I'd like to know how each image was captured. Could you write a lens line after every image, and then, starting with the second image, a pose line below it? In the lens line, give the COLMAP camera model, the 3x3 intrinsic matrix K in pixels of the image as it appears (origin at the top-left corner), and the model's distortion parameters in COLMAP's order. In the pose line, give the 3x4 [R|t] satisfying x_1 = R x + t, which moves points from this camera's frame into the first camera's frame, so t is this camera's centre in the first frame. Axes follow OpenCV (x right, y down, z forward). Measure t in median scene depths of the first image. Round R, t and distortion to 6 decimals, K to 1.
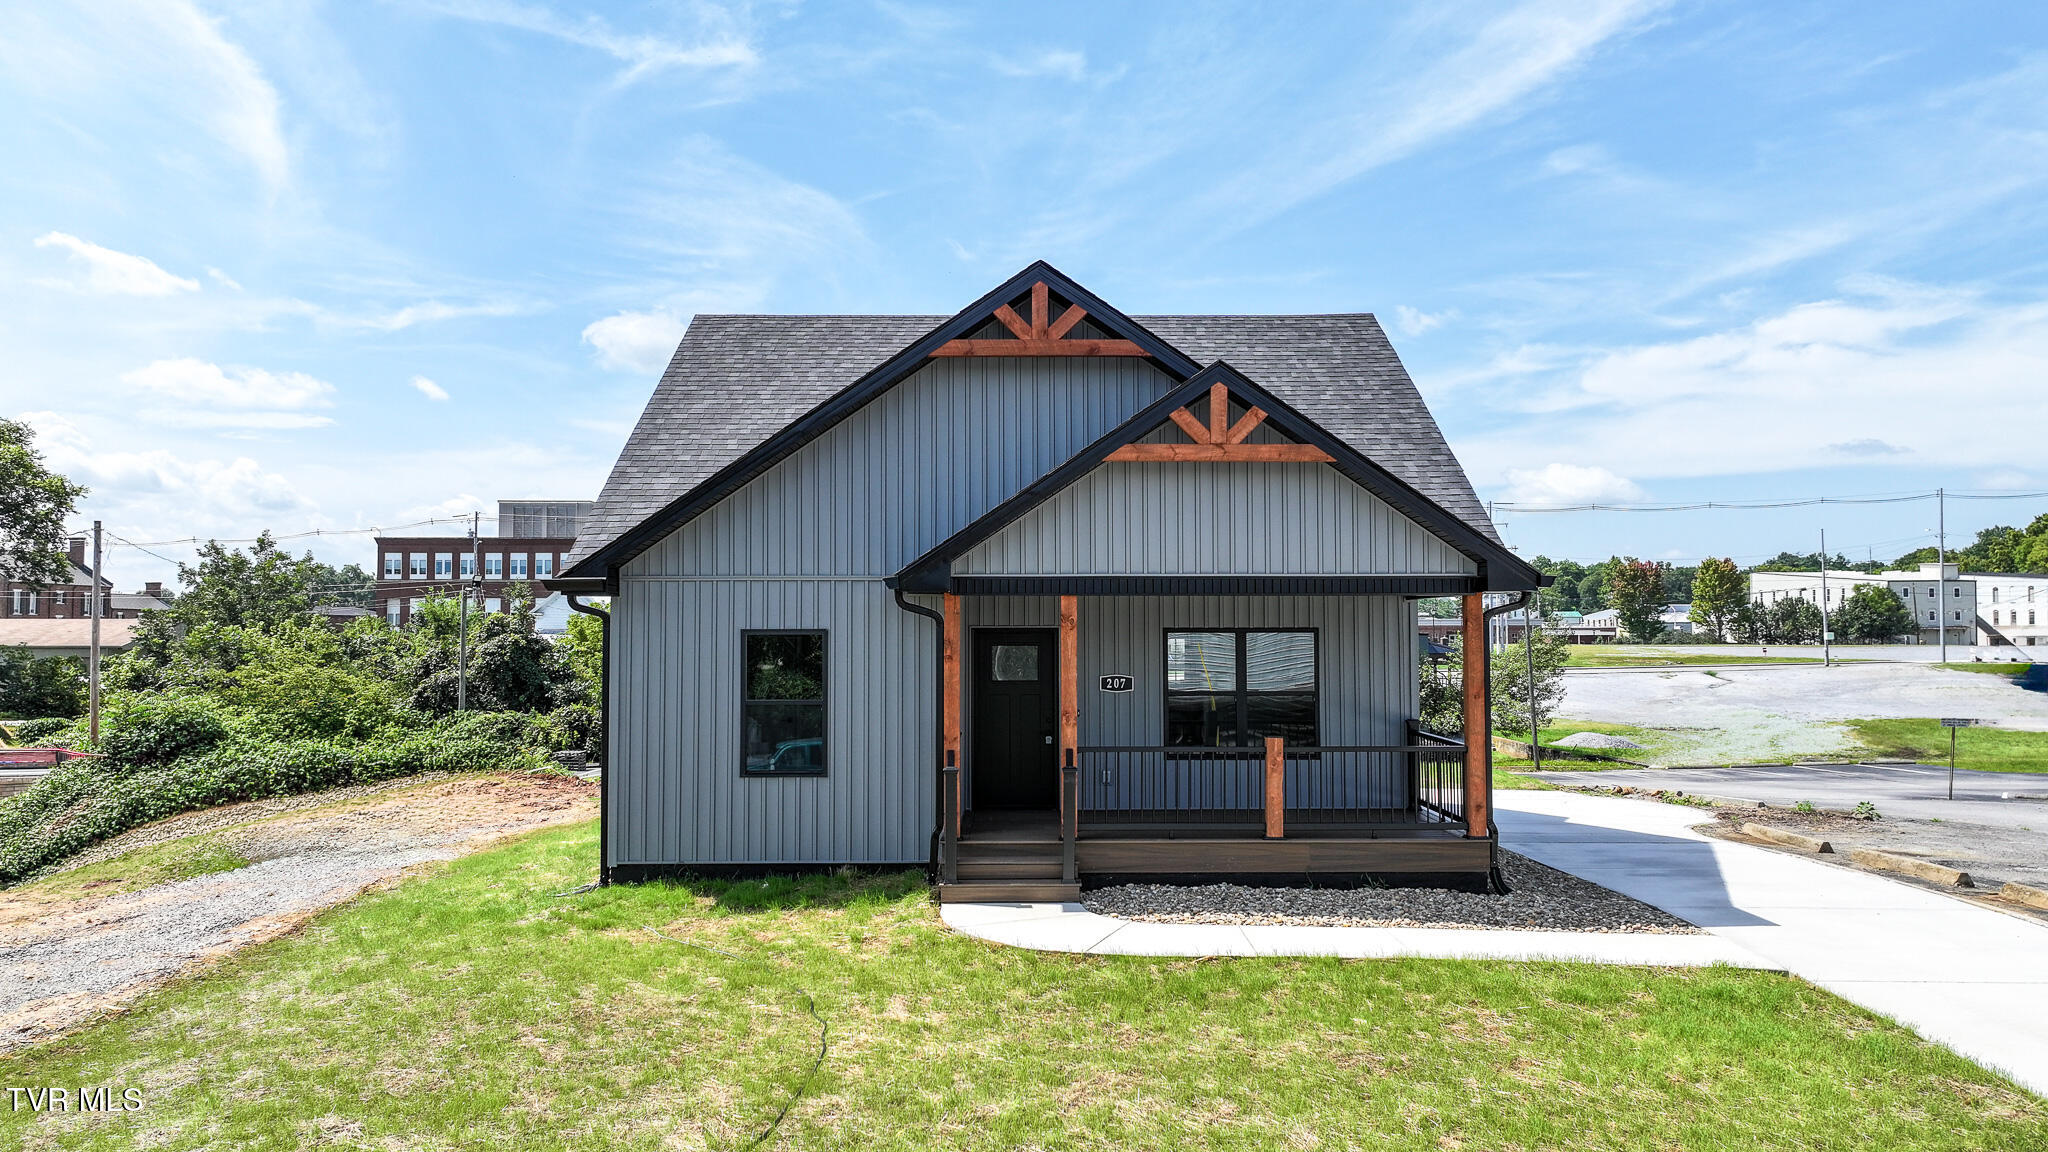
lens RADIAL K [[1446.5, 0, 1026.3], [0, 1446.5, 575.8], [0, 0, 1]] dist [0.007379, 0.002482]
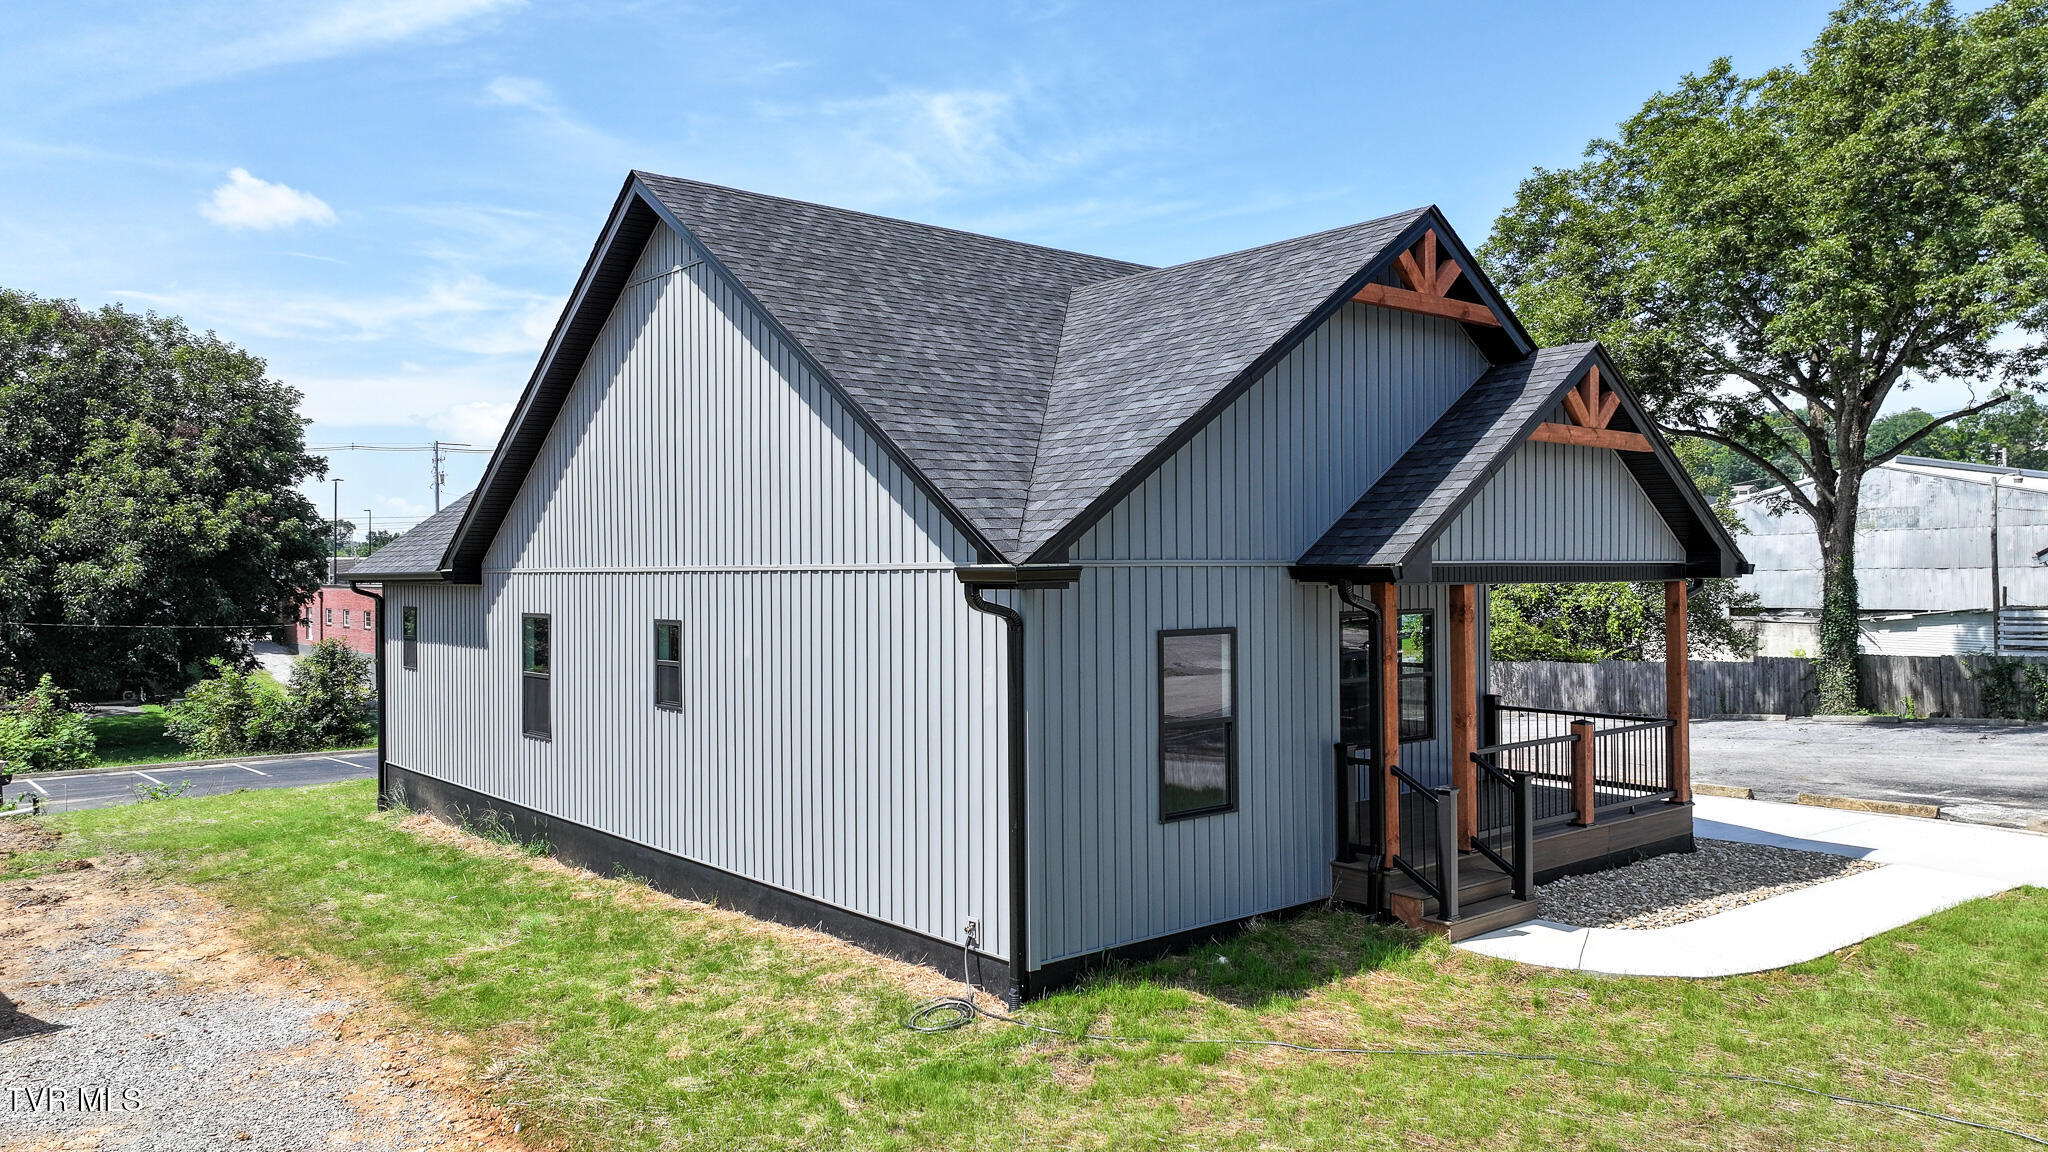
lens RADIAL K [[1446.5, 0, 1026.3], [0, 1446.5, 575.8], [0, 0, 1]] dist [0.007379, 0.002482]
pose [[0.770463, -0.005011, 0.637465, -0.747981], [-0.019656, 0.999307, 0.031612, -0.014584], [-0.637182, -0.036886, 0.769830, 0.469377]]
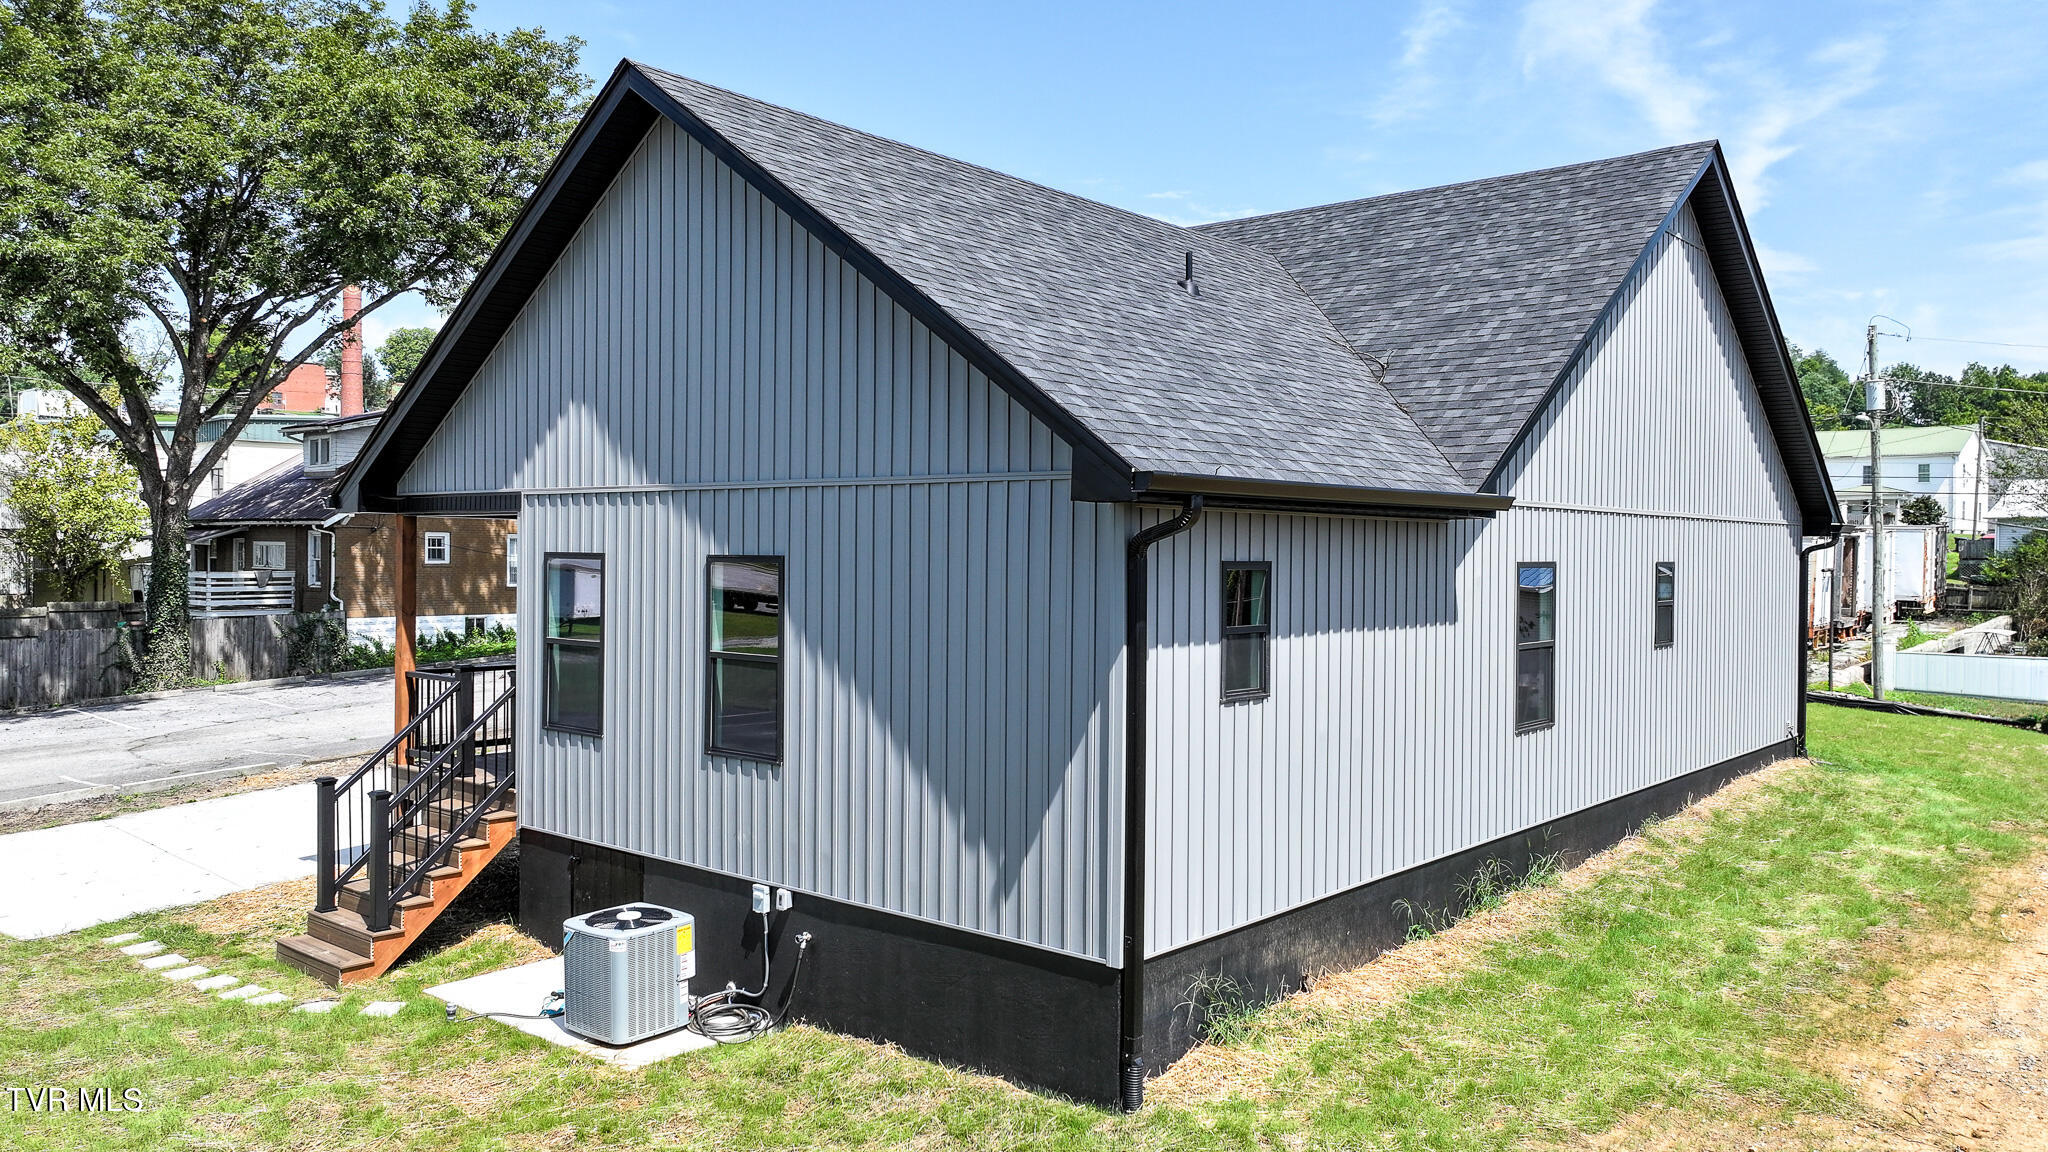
lens RADIAL K [[1485.4, 0, 1024.0], [0, 1485.4, 576.0], [0, 0, 1]] dist [0.004874, 0.010931]
pose [[-0.753388, -0.015989, 0.657382, -0.662155], [-0.032718, 0.999378, -0.013190, 0.094221], [-0.656762, -0.031445, -0.753442, 2.552762]]
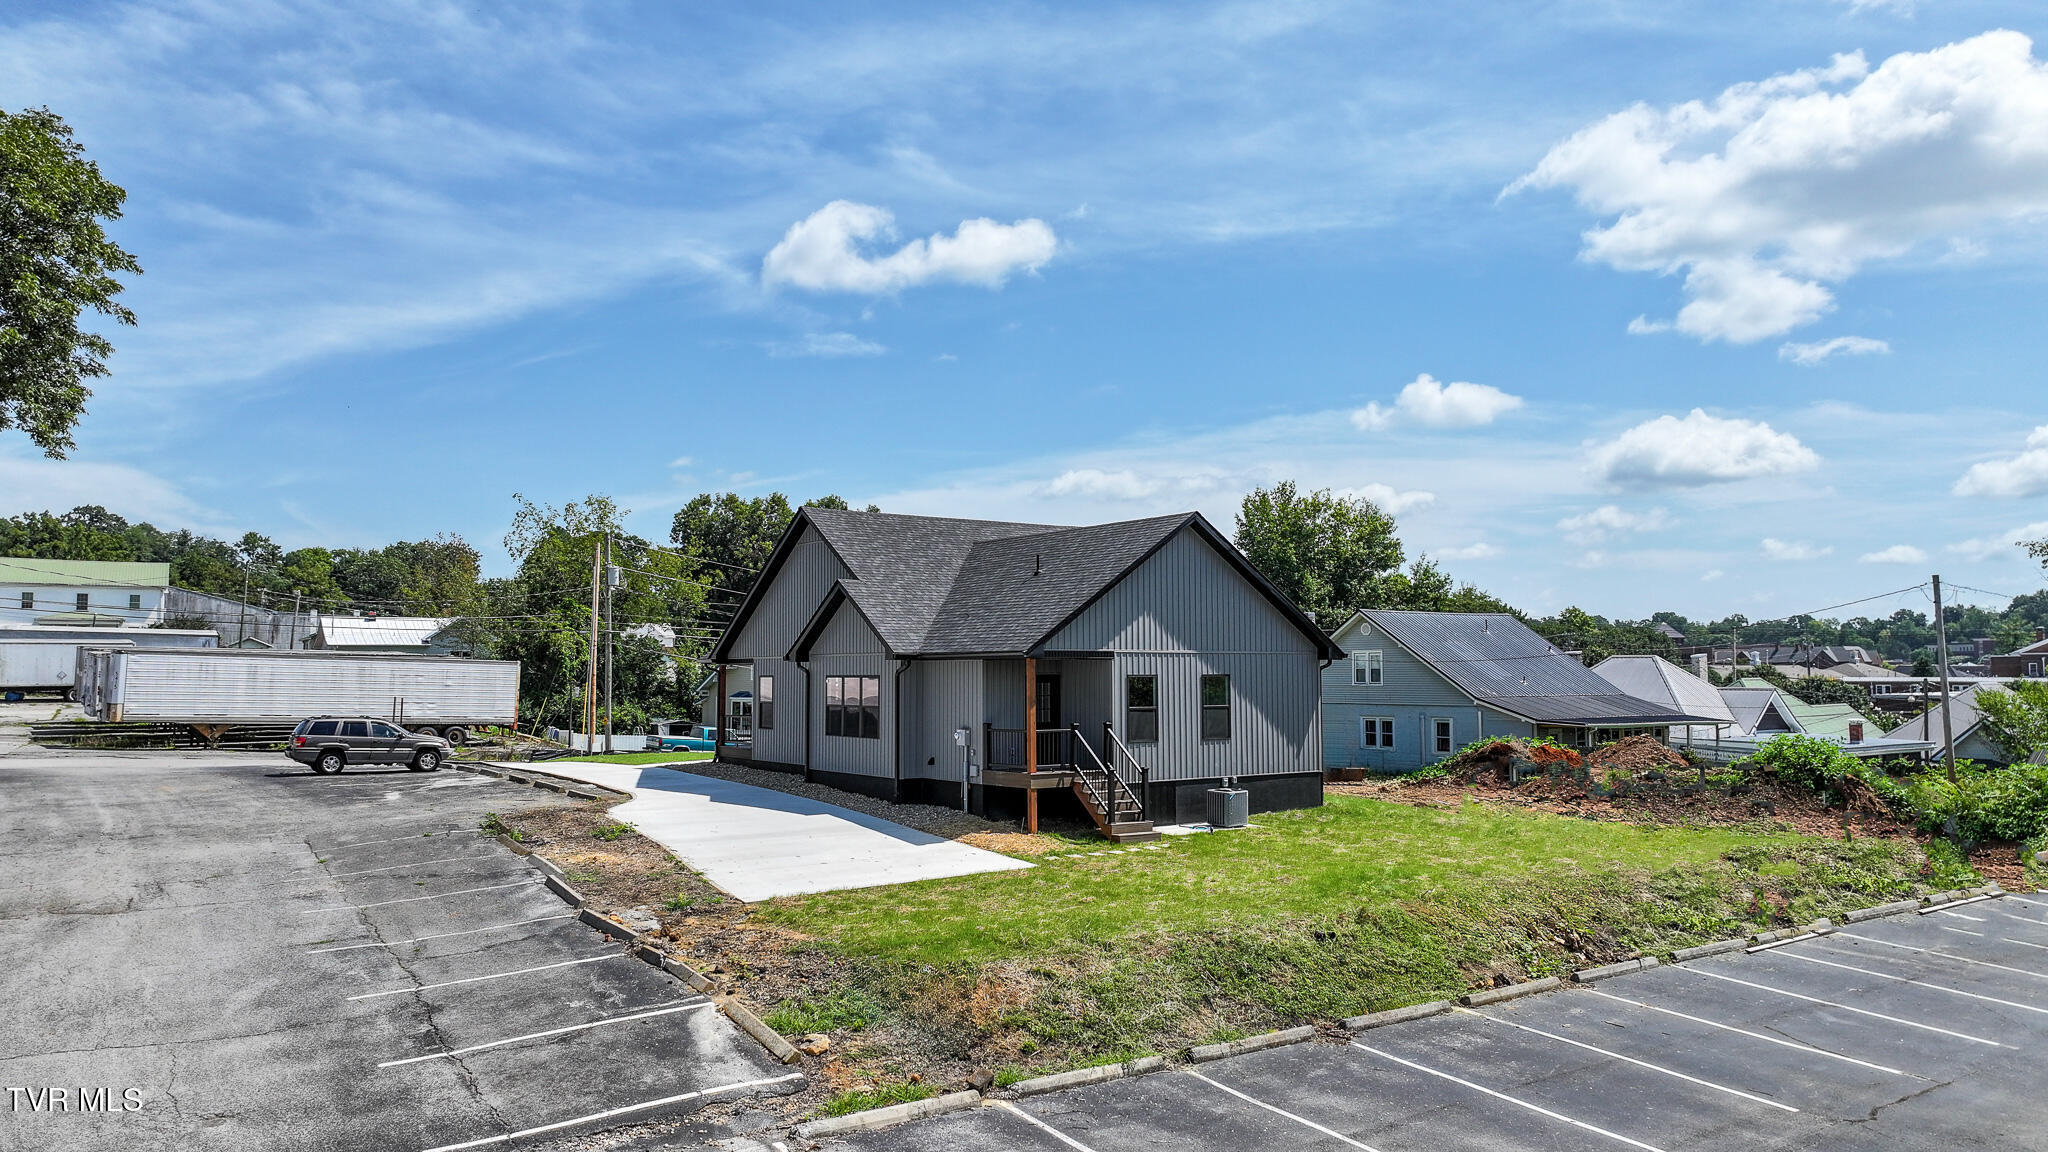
lens RADIAL K [[1442.9, 0, 1030.7], [0, 1442.9, 570.5], [0, 0, 1]] dist [0.006788, 0.001788]
pose [[-0.816581, -0.036427, -0.576080, 1.511644], [0.027493, 0.994420, -0.101851, 0.139440], [0.576575, -0.099008, -0.811023, 3.793206]]
